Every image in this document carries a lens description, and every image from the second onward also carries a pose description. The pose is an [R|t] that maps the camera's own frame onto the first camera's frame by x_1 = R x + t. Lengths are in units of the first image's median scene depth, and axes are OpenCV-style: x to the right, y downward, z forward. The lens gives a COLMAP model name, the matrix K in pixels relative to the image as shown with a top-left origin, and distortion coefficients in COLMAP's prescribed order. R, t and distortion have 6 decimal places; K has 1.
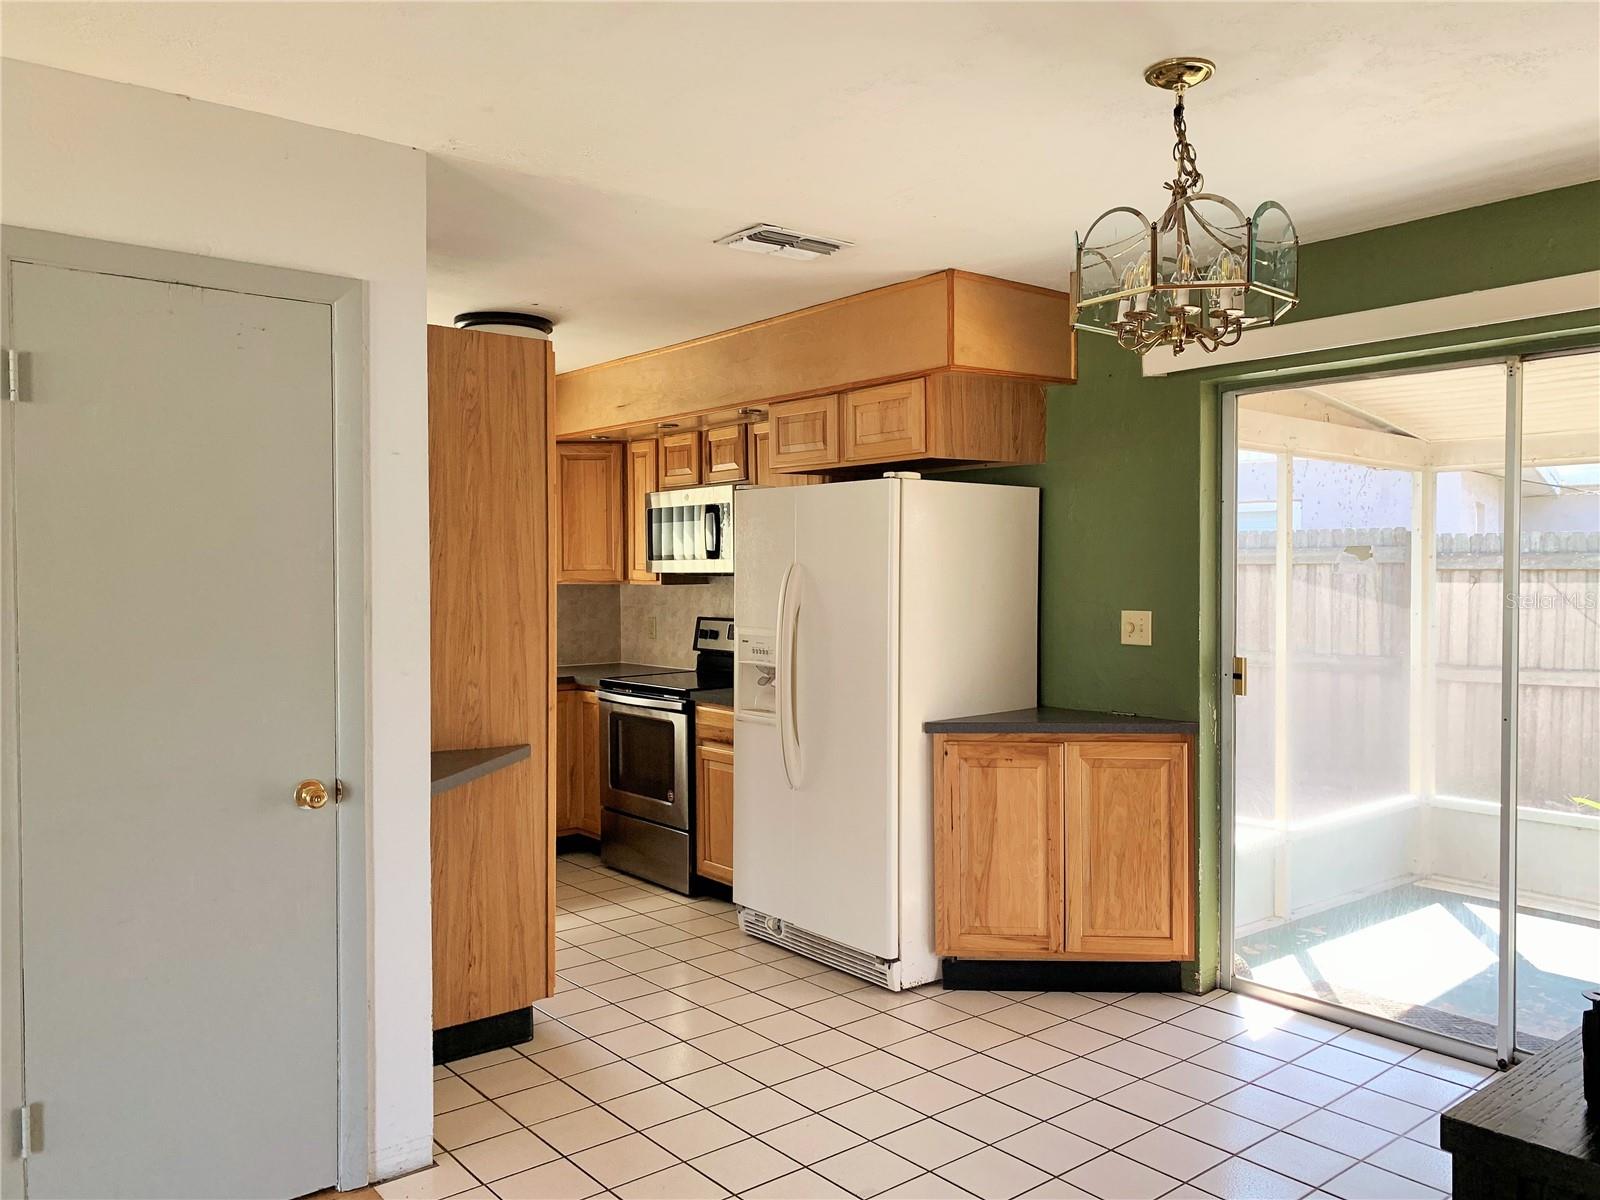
lens RADIAL K [[1200.4, 0, 800.0], [0, 1200.4, 600.0], [0, 0, 1]] dist [0.123069, -0.263903]
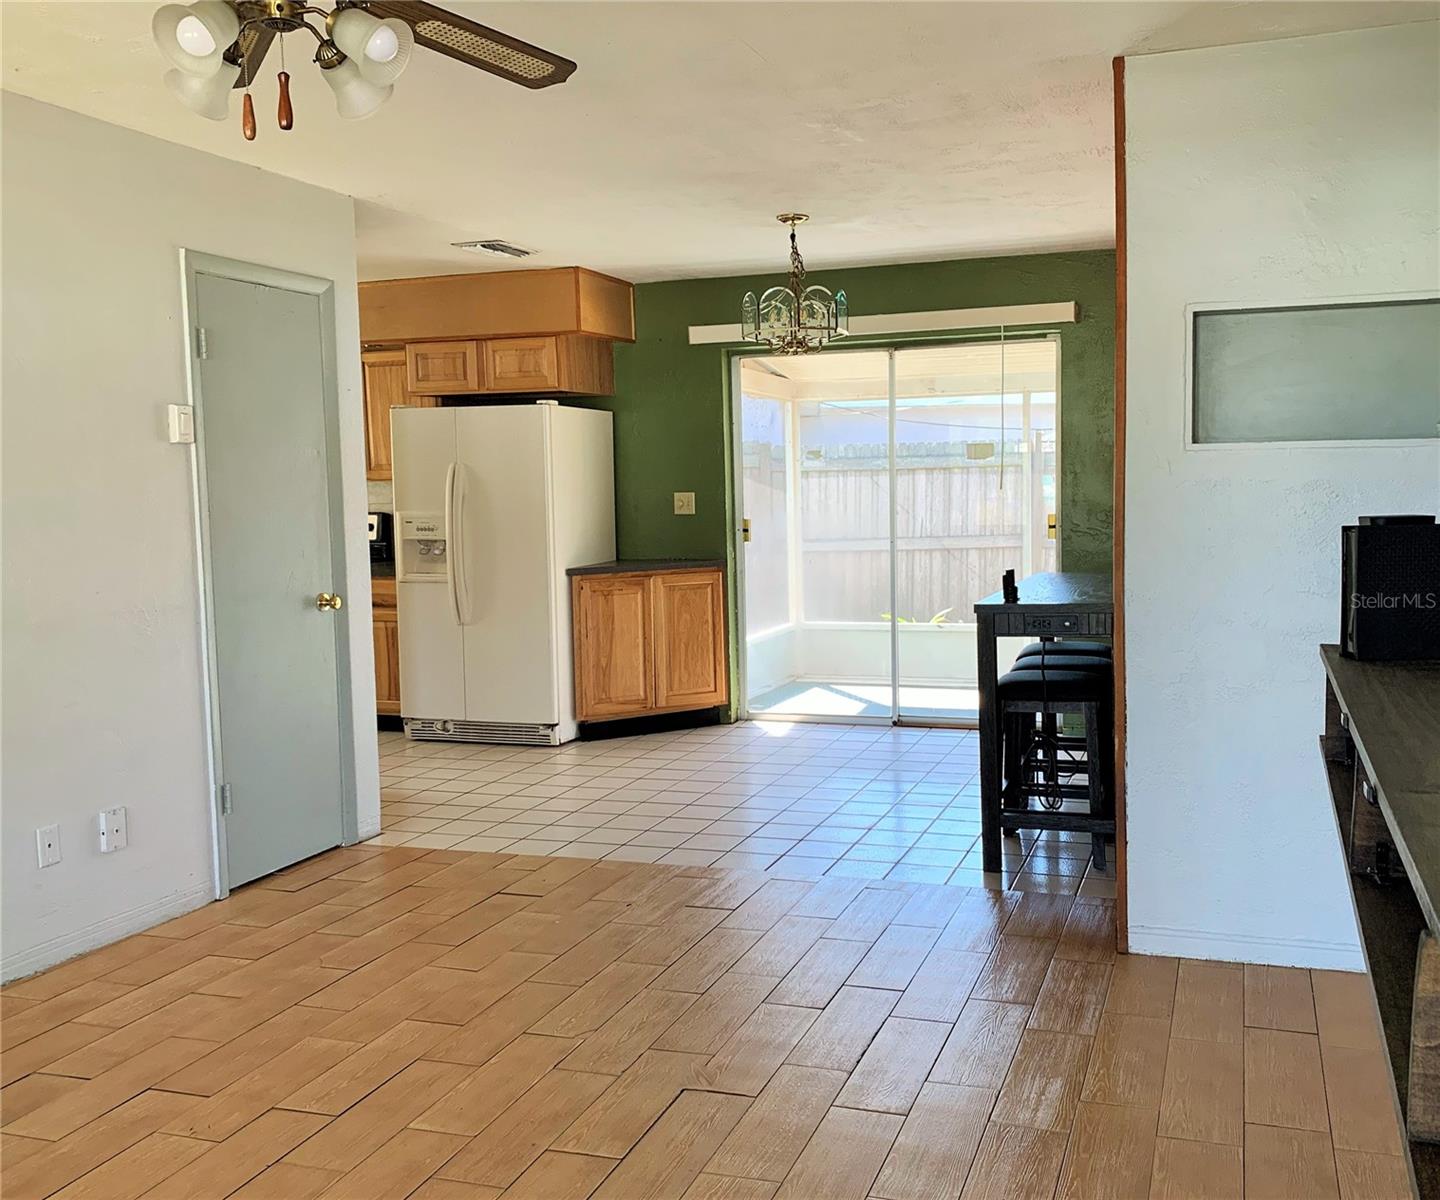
lens RADIAL K [[1477.3, 0, 720.0], [0, 1477.3, 600.0], [0, 0, 1]] dist [0.002134, -0.002078]
pose [[0.852540, -0.050461, 0.520220, -0.697118], [0.024485, 0.998092, 0.056689, 0.041411], [-0.522088, -0.035593, 0.852149, -0.672898]]
